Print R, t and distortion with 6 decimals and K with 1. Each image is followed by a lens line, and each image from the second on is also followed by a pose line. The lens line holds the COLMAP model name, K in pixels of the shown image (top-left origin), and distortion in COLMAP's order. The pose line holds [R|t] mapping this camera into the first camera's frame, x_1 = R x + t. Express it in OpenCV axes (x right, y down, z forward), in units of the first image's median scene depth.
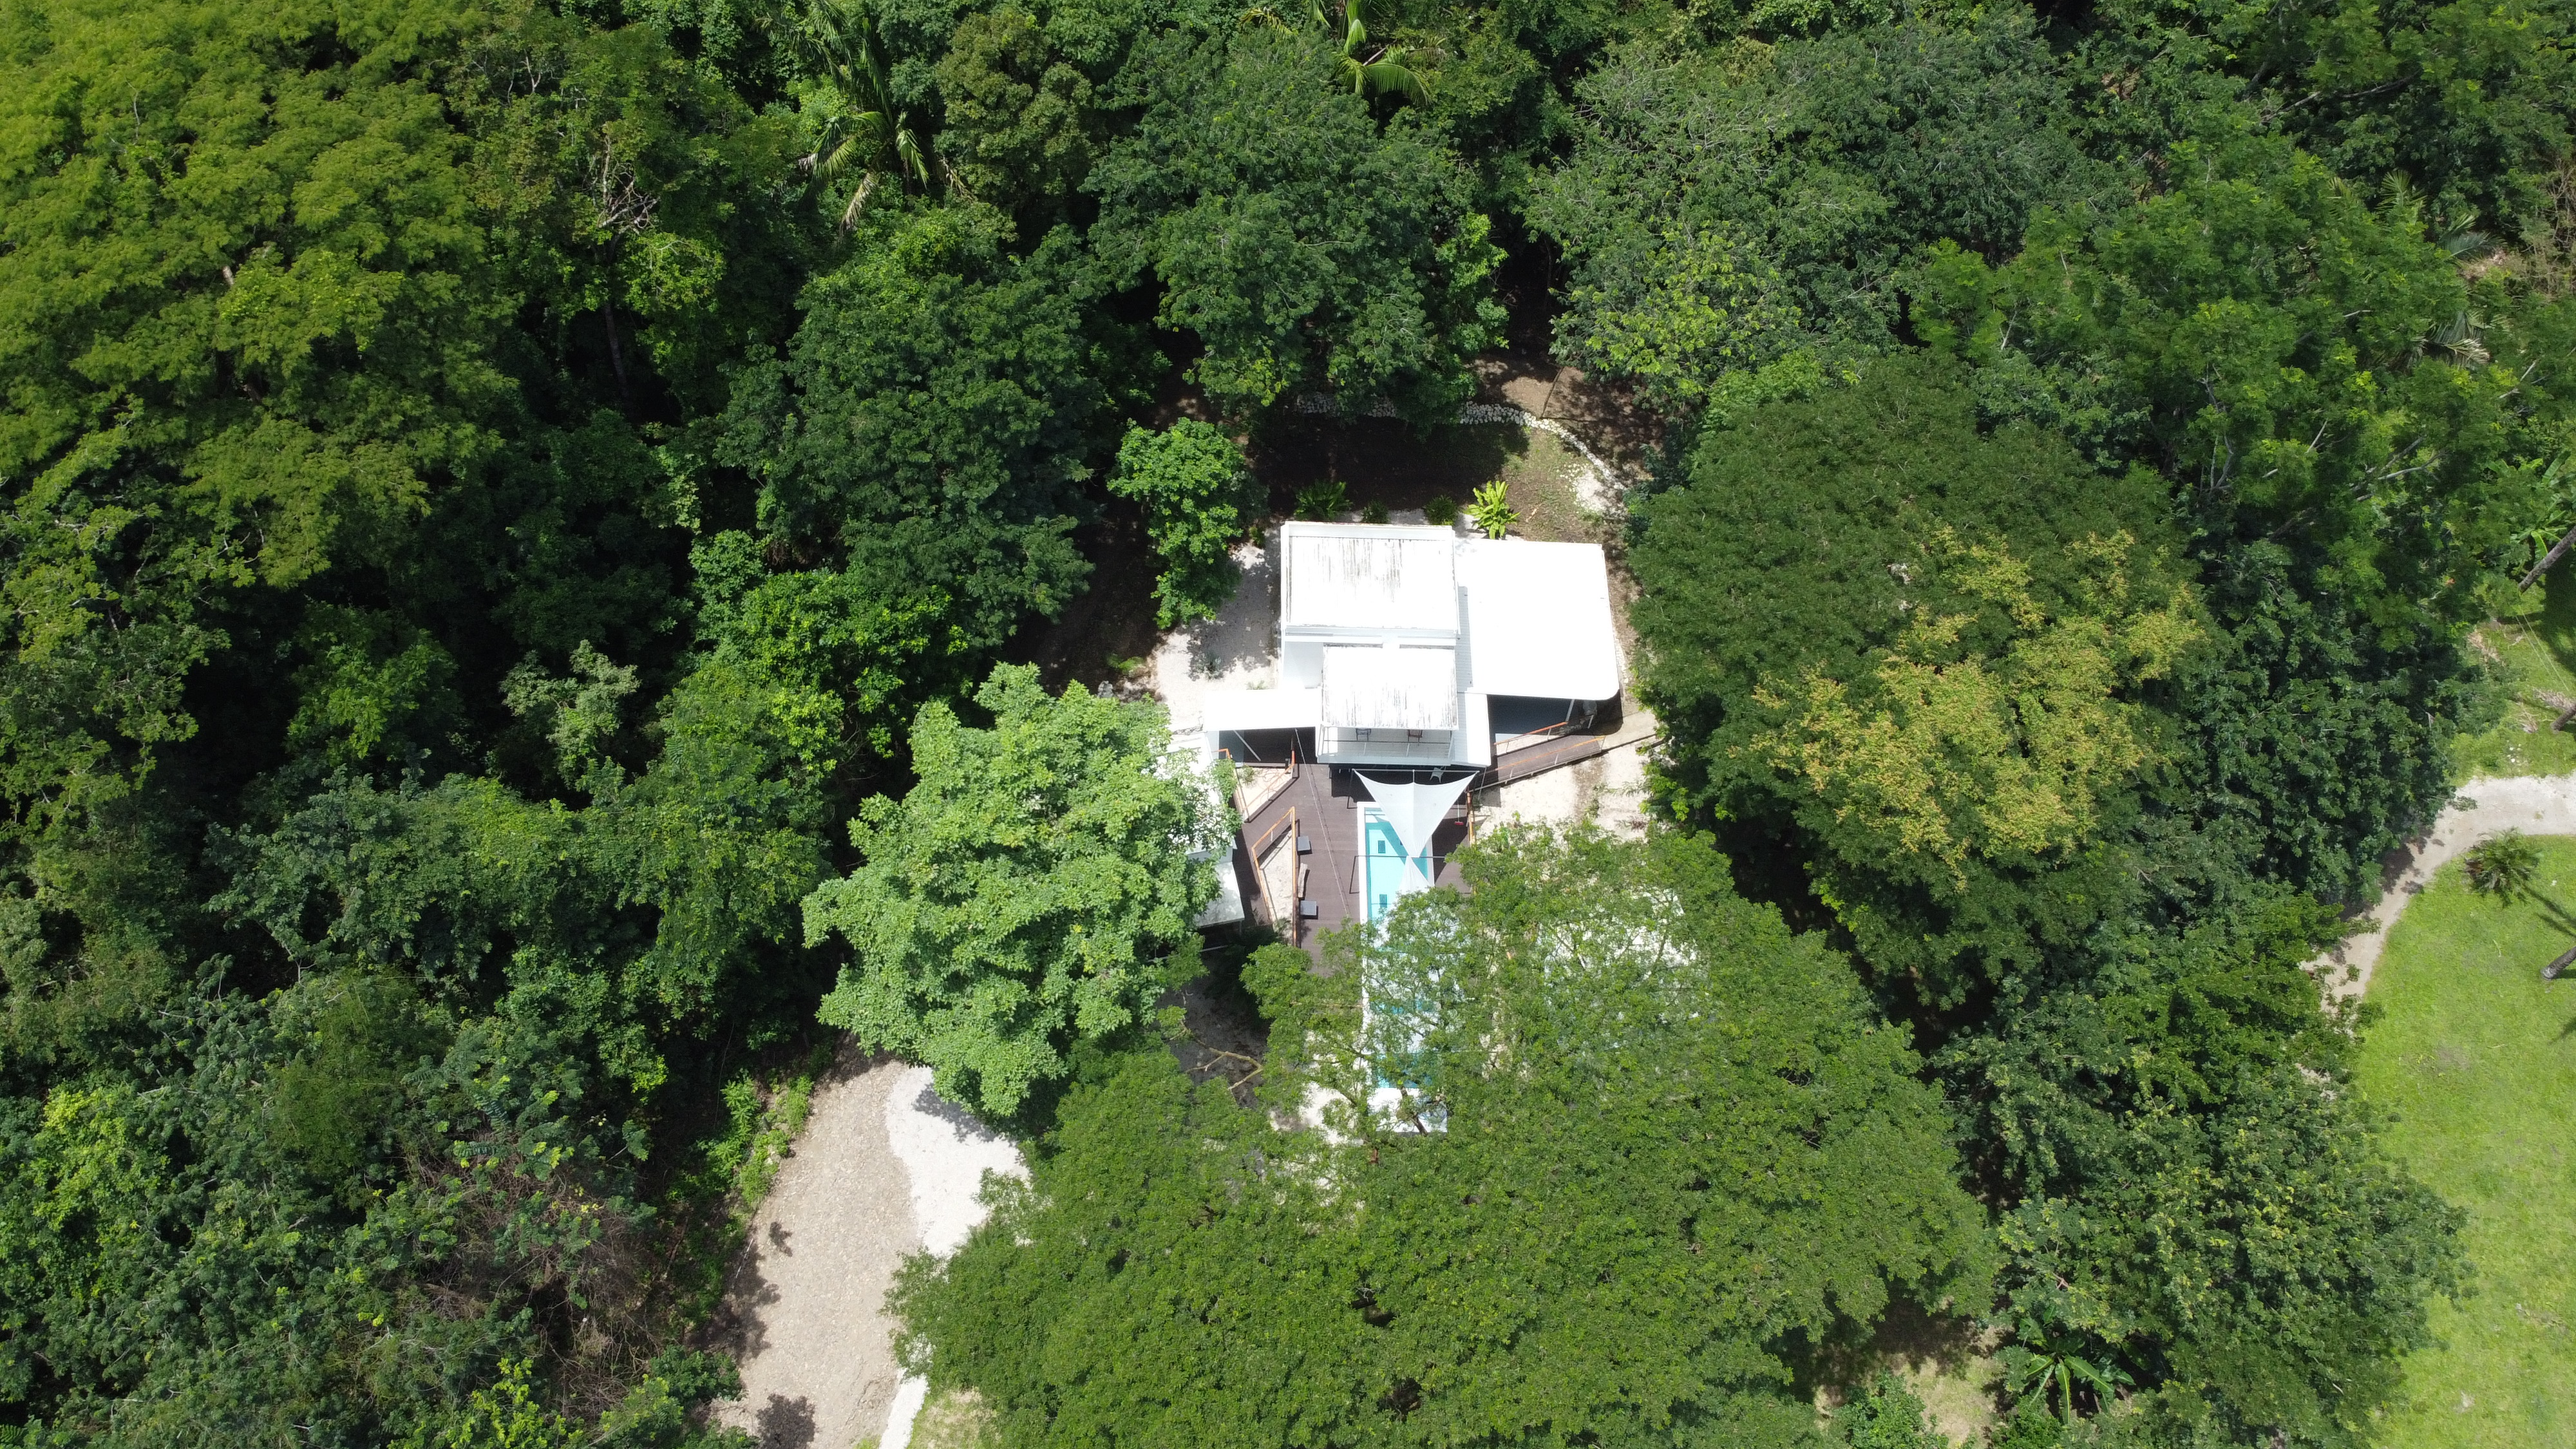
lens RADIAL K [[1938.8, 0, 1285.2], [0, 1938.8, 719.0], [0, 0, 1]] dist [0.010499, -0.007315]
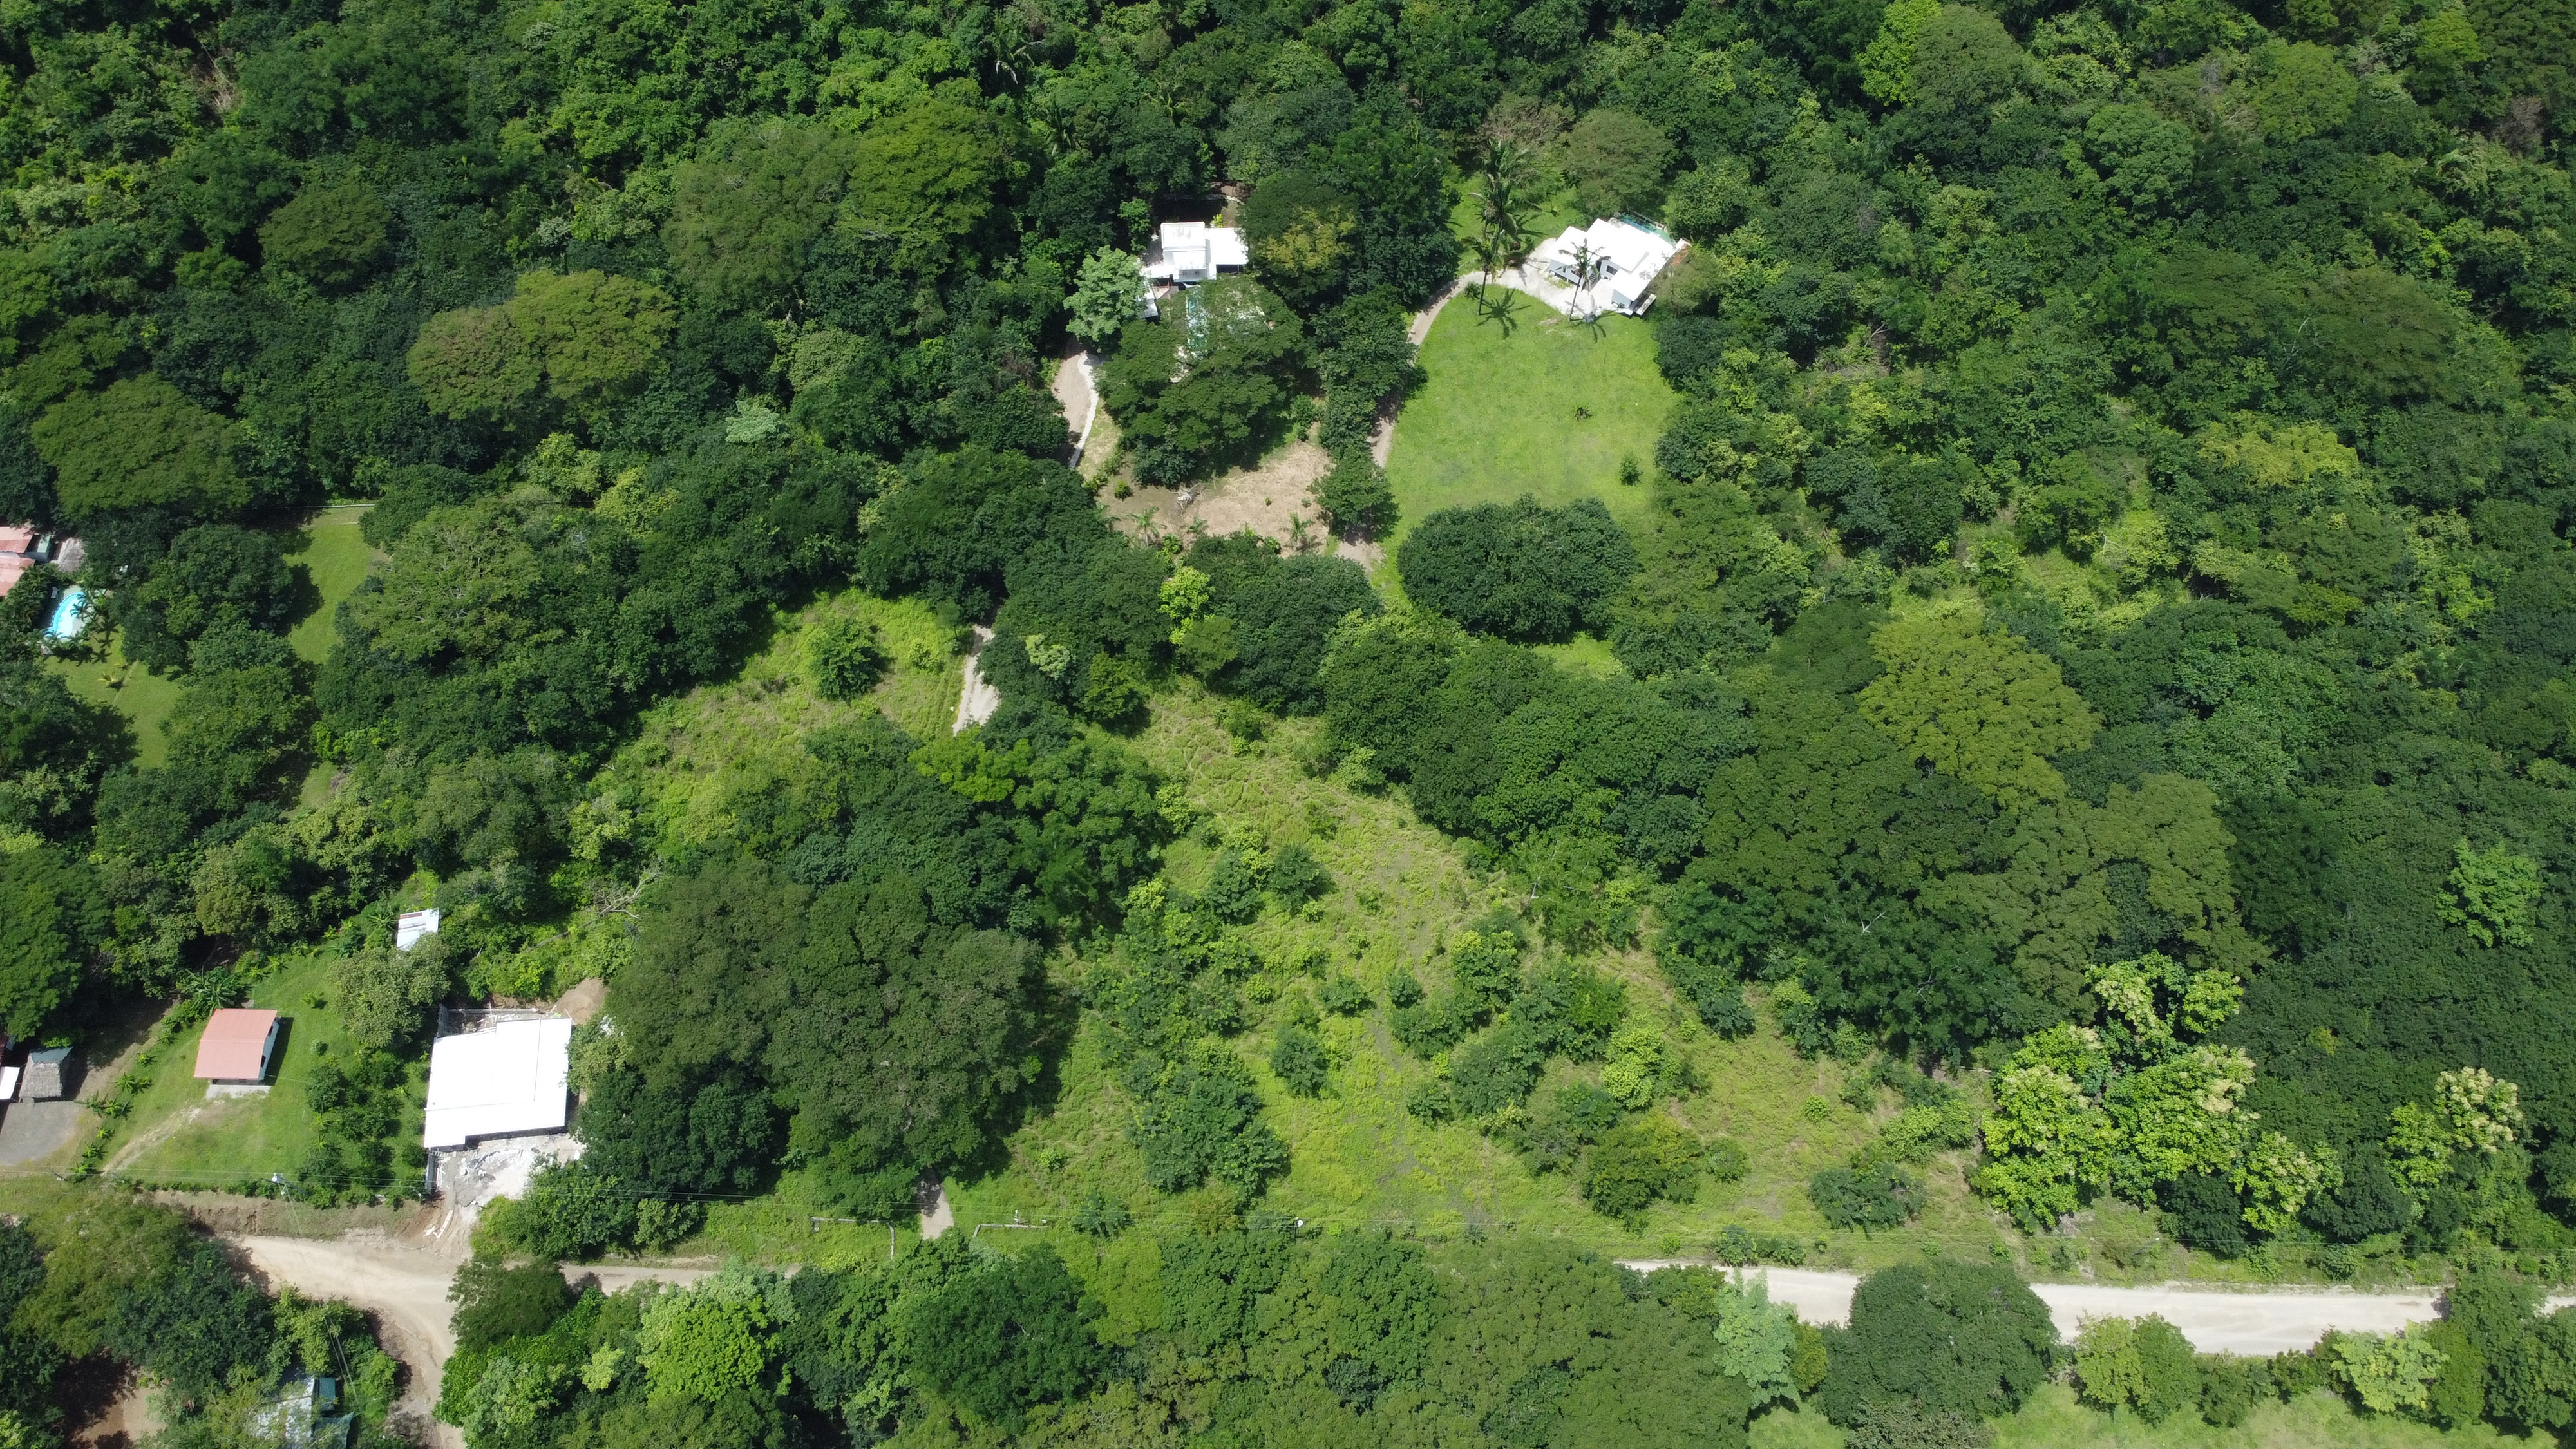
lens RADIAL K [[1938.8, 0, 1285.2], [0, 1938.8, 719.0], [0, 0, 1]] dist [0.010499, -0.007315]
pose [[0.997376, -0.070372, 0.016977, 0.127183], [0.069523, 0.996508, 0.046249, 0.835104], [-0.020172, -0.044948, 0.998786, -3.404821]]
